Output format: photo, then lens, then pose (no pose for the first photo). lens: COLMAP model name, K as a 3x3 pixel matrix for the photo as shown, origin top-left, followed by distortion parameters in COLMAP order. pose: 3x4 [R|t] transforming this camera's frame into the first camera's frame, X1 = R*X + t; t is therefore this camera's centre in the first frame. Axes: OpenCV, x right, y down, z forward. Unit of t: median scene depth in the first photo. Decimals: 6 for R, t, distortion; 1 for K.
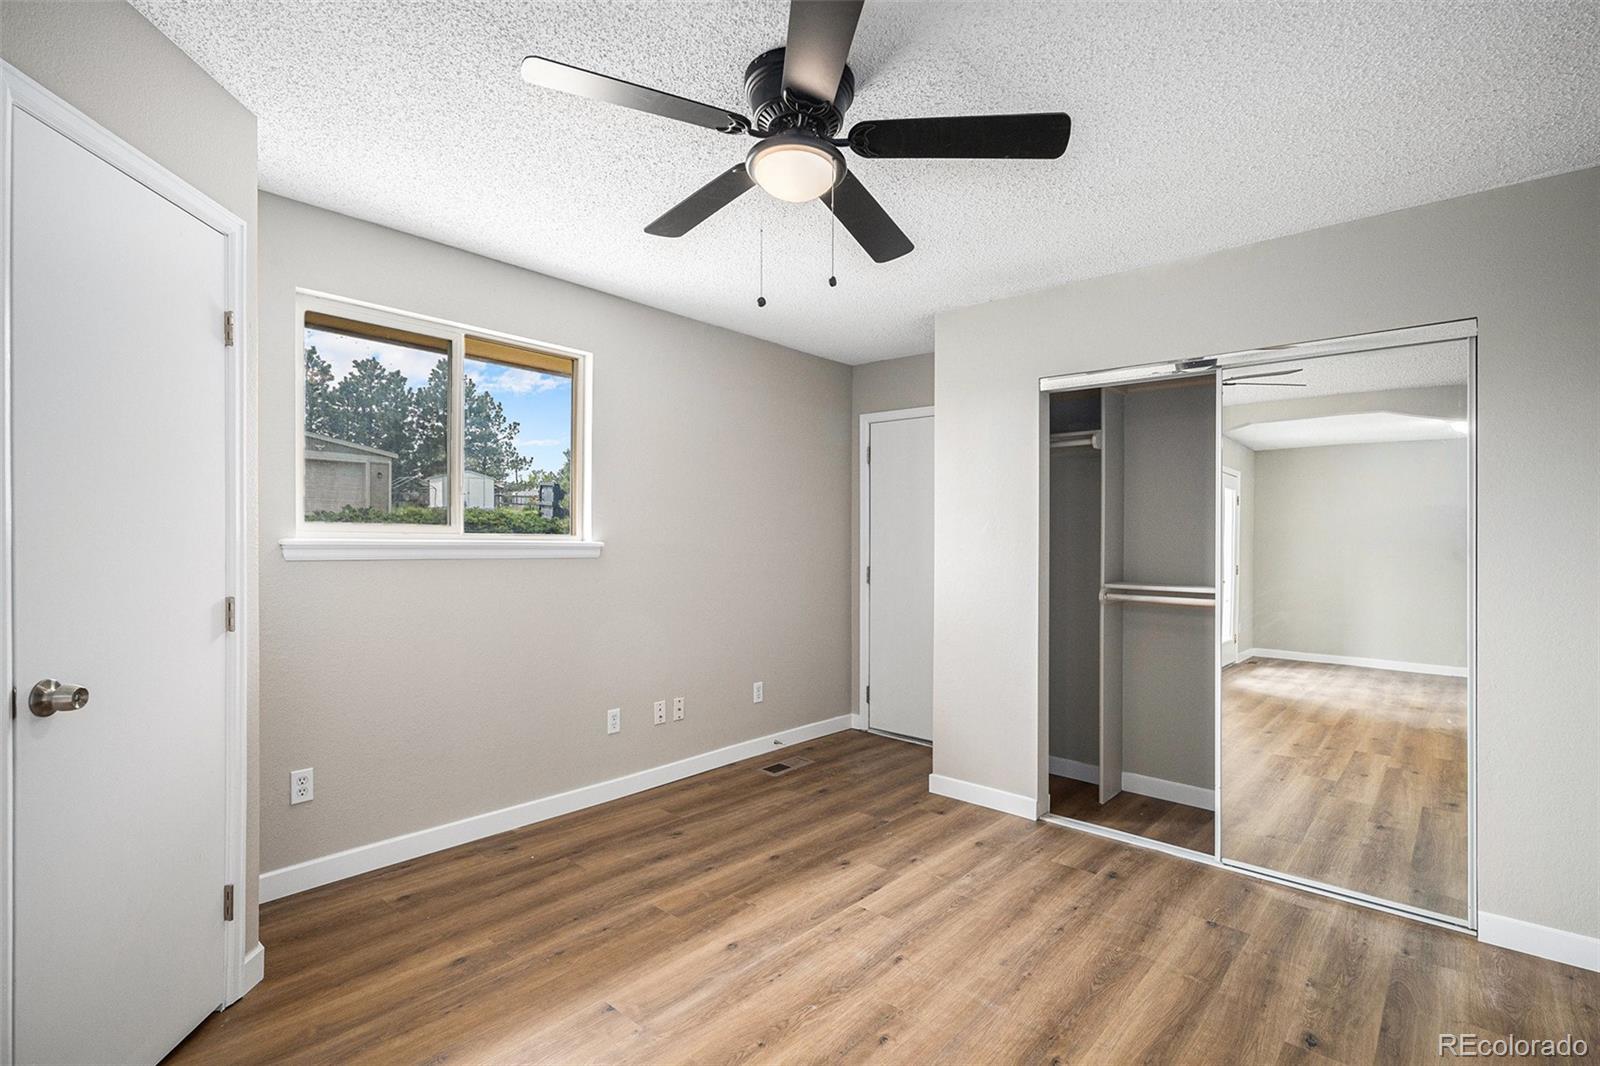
lens RADIAL K [[756.1, 0, 787.5], [0, 756.1, 531.6], [0, 0, 1]] dist [0.008978, -0.003456]
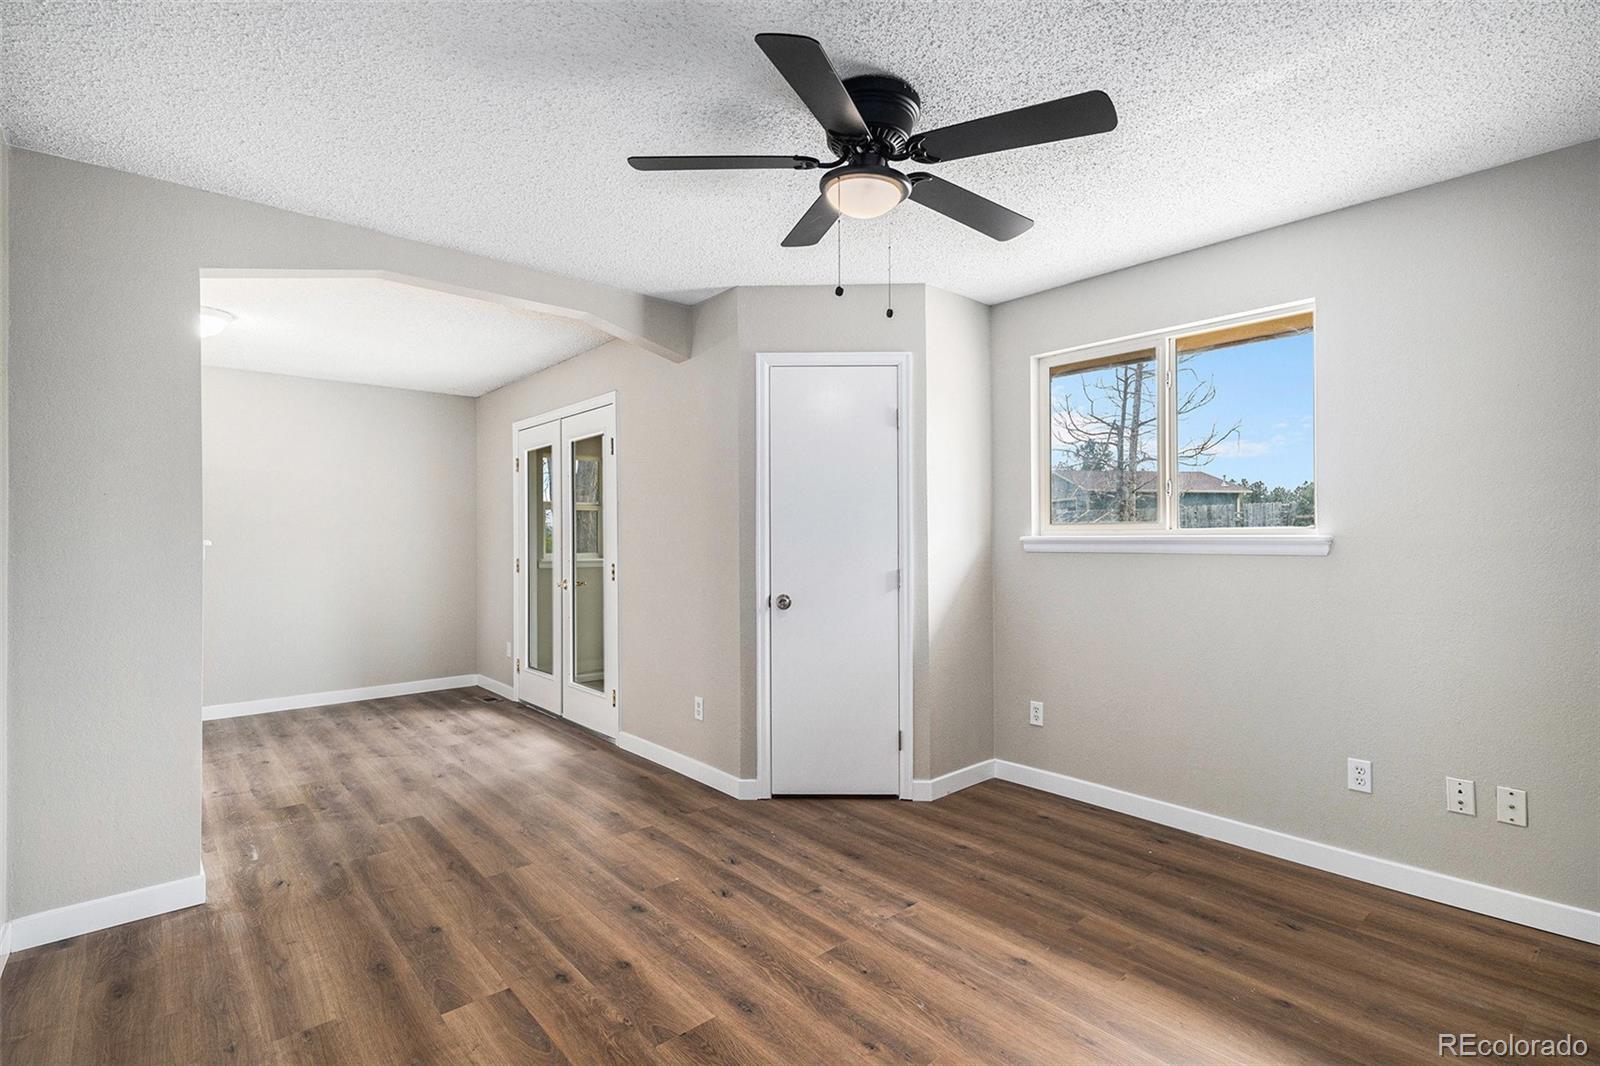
lens RADIAL K [[756.1, 0, 805.6], [0, 756.1, 543.9], [0, 0, 1]] dist [0.008978, -0.003456]
pose [[-0.122981, -0.002547, -0.992406, 0.766670], [0.014687, 0.999883, -0.004386, 0.023374], [0.992300, -0.015115, -0.122929, 0.731362]]
